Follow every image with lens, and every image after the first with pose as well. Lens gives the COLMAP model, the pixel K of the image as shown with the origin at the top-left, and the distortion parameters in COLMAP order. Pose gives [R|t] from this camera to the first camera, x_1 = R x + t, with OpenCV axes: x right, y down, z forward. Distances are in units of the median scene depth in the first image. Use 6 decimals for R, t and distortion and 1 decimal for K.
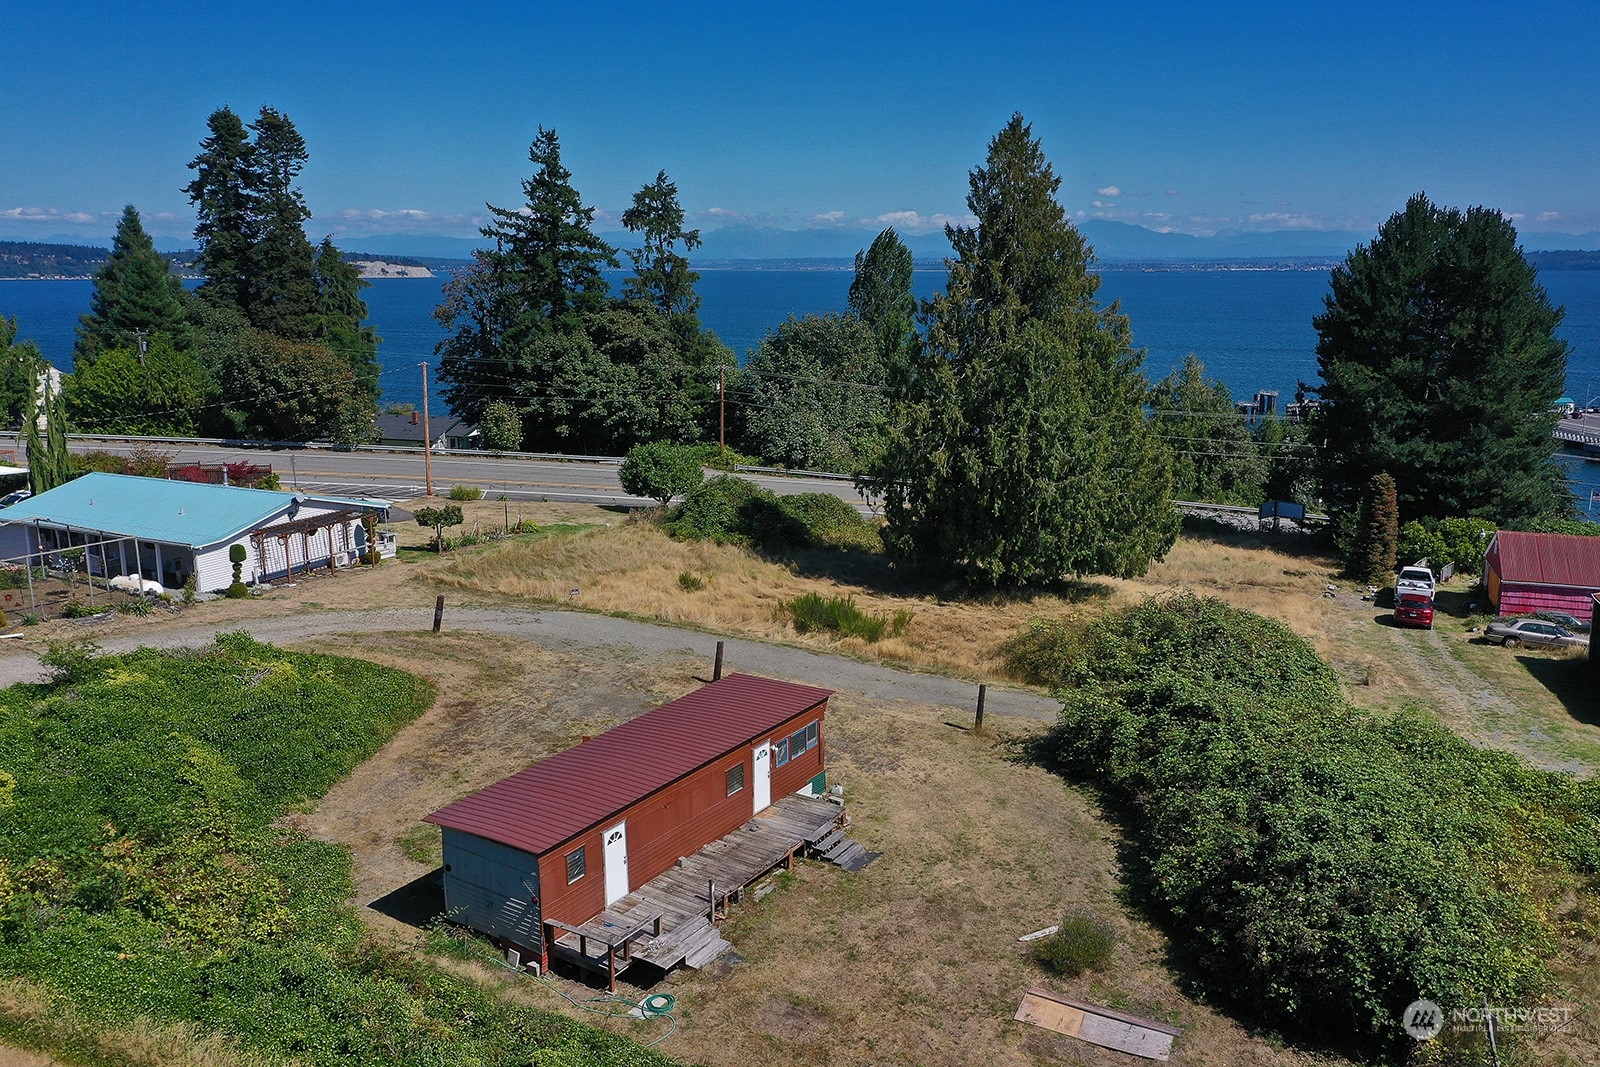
lens RADIAL K [[1275.9, 0, 800.0], [0, 1275.9, 533.5], [0, 0, 1]] dist [0.013779, 0.003960]
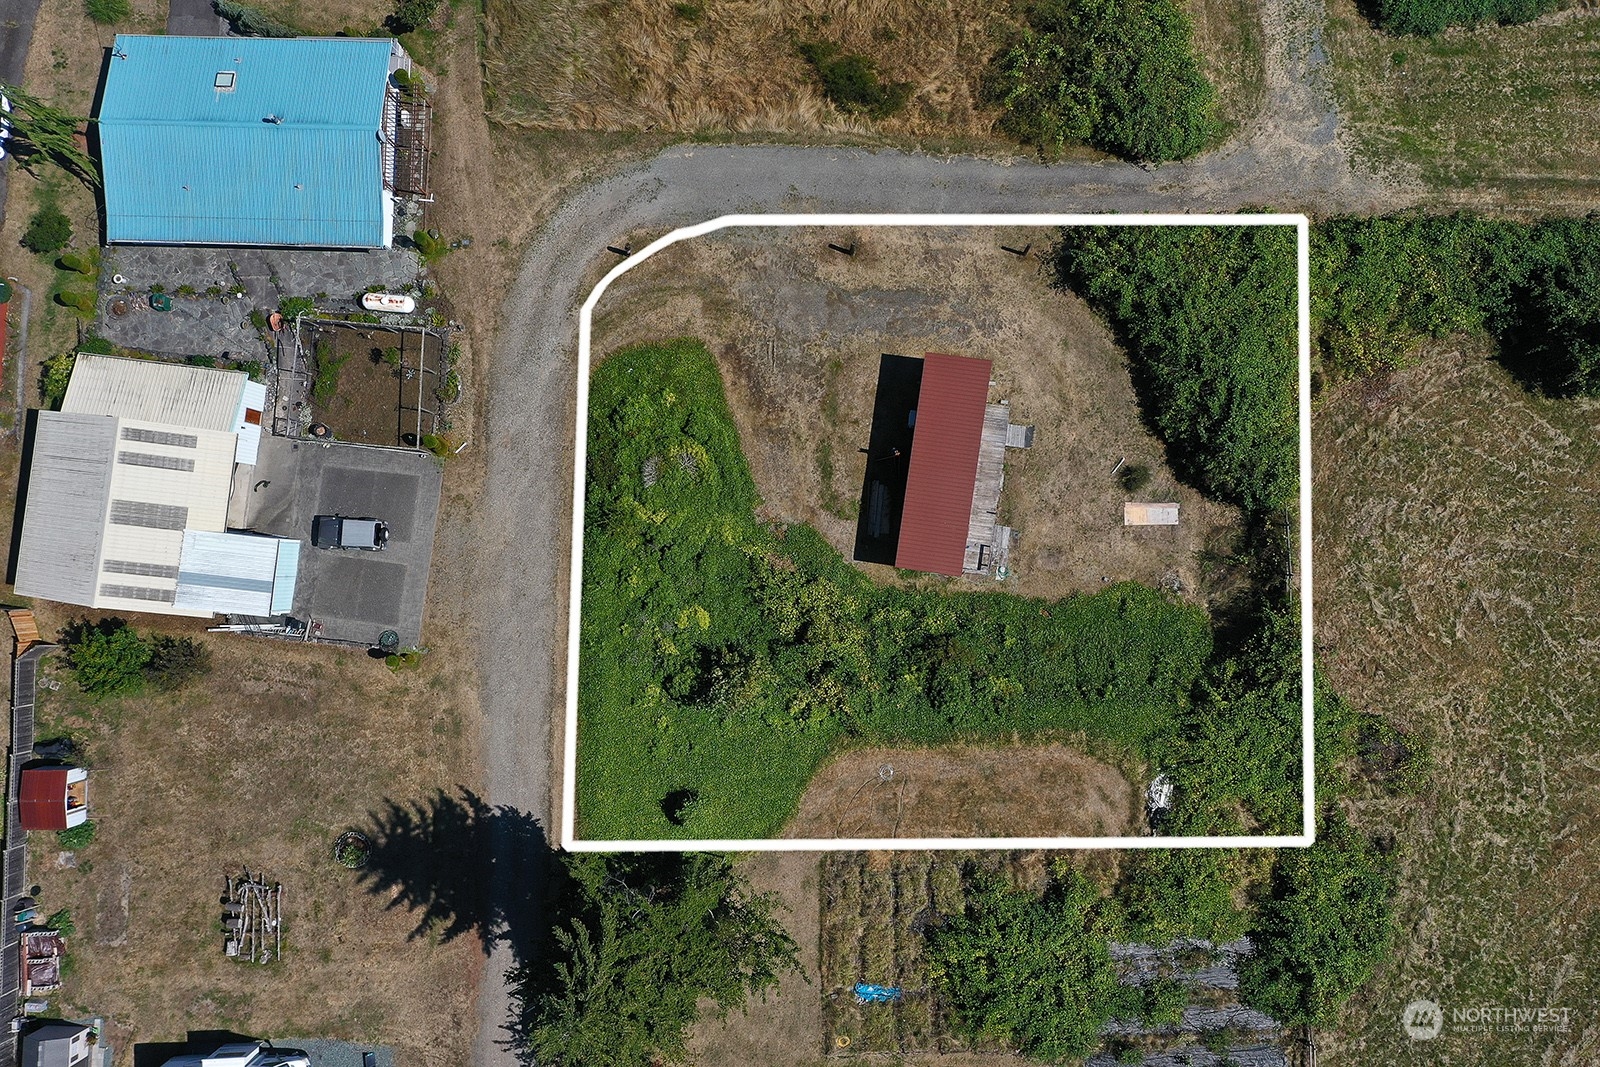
lens RADIAL K [[1275.9, 0, 800.0], [0, 1275.9, 533.5], [0, 0, 1]] dist [0.013779, 0.003960]
pose [[0.904390, -0.426363, -0.017127, -0.137716], [0.121982, 0.219867, 0.967873, -0.763665], [-0.408899, -0.877424, 0.250854, 0.181813]]
